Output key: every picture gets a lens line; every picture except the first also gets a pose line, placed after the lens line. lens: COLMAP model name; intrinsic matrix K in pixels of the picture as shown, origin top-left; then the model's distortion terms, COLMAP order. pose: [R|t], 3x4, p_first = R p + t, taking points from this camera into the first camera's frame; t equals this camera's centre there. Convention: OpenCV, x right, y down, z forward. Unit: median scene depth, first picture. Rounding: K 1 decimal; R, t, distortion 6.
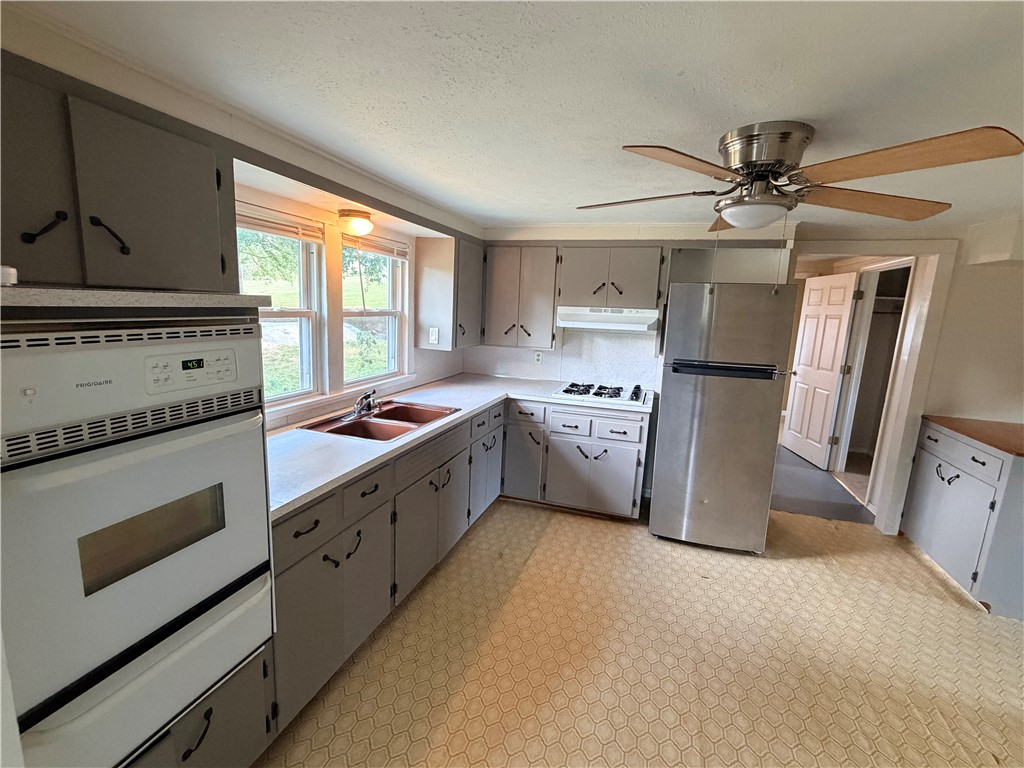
lens RADIAL K [[457.7, 0, 508.7], [0, 457.7, 382.8], [0, 0, 1]] dist [-0.001200, -0.000230]
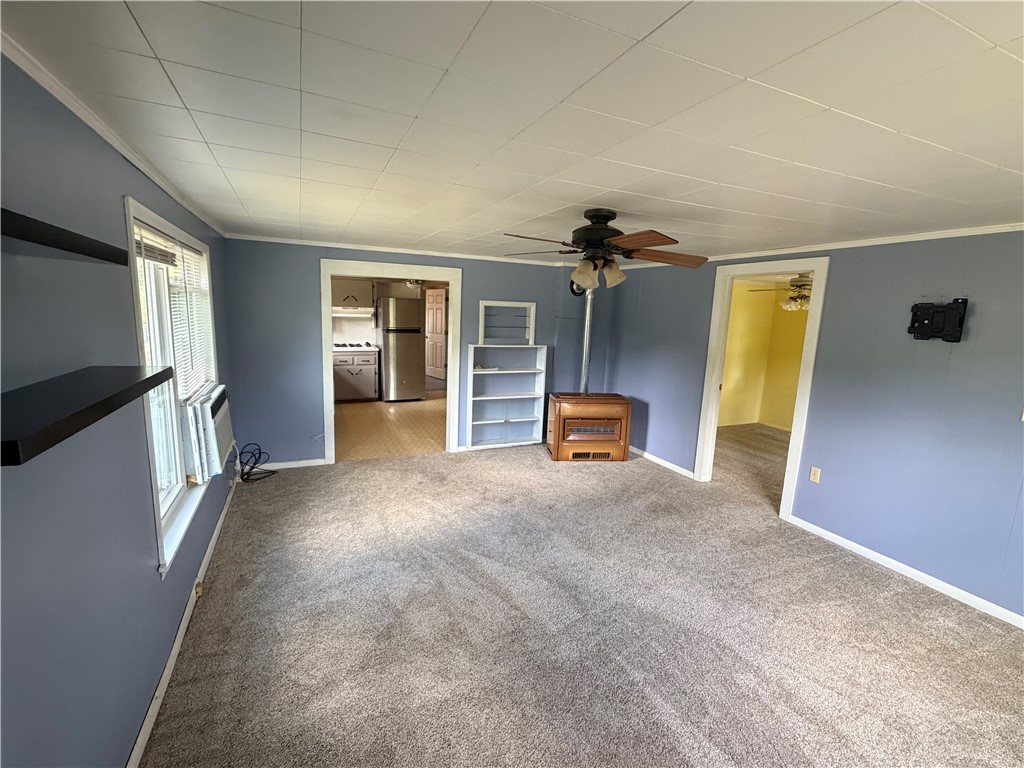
lens RADIAL K [[457.7, 0, 512.6], [0, 457.7, 387.6], [0, 0, 1]] dist [-0.001200, -0.000230]
pose [[0.728872, -0.131152, 0.671971, -0.784588], [0.111385, 0.991120, 0.072626, 0.153728], [-0.675528, 0.021912, 0.737008, -1.194872]]
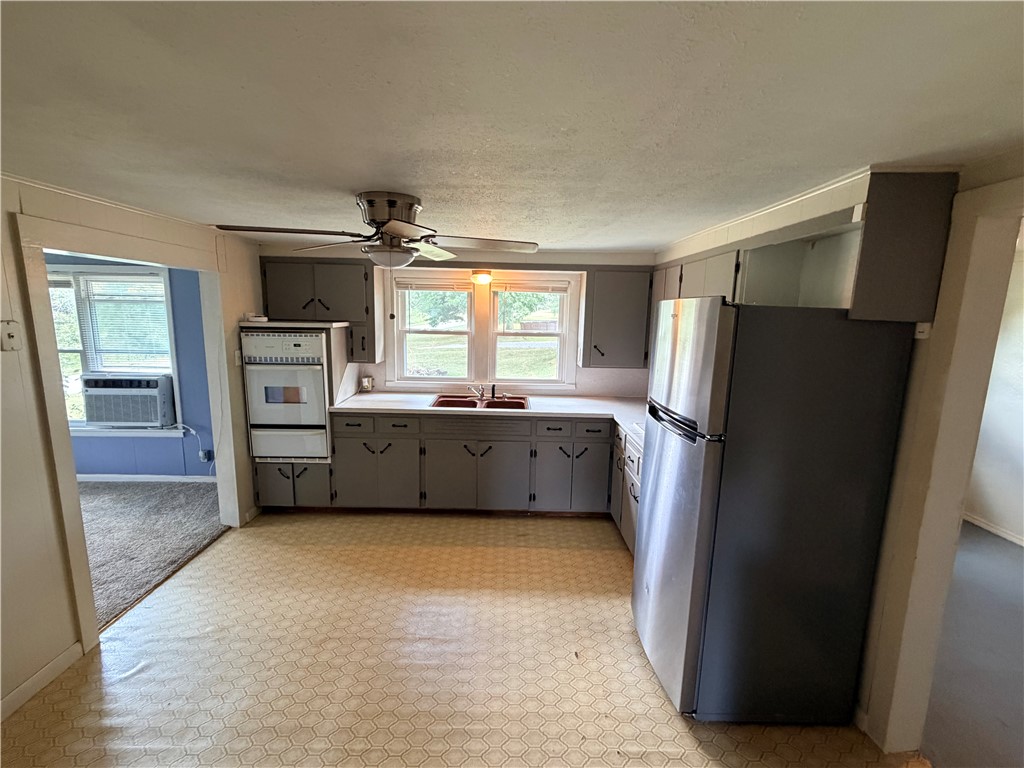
lens RADIAL K [[457.7, 0, 511.6], [0, 457.7, 385.7], [0, 0, 1]] dist [-0.001200, -0.000230]
pose [[0.321414, 0.119070, -0.939423, 0.917269], [-0.164550, 0.983993, 0.068421, -0.076156], [0.932532, 0.132591, 0.335862, 0.450641]]
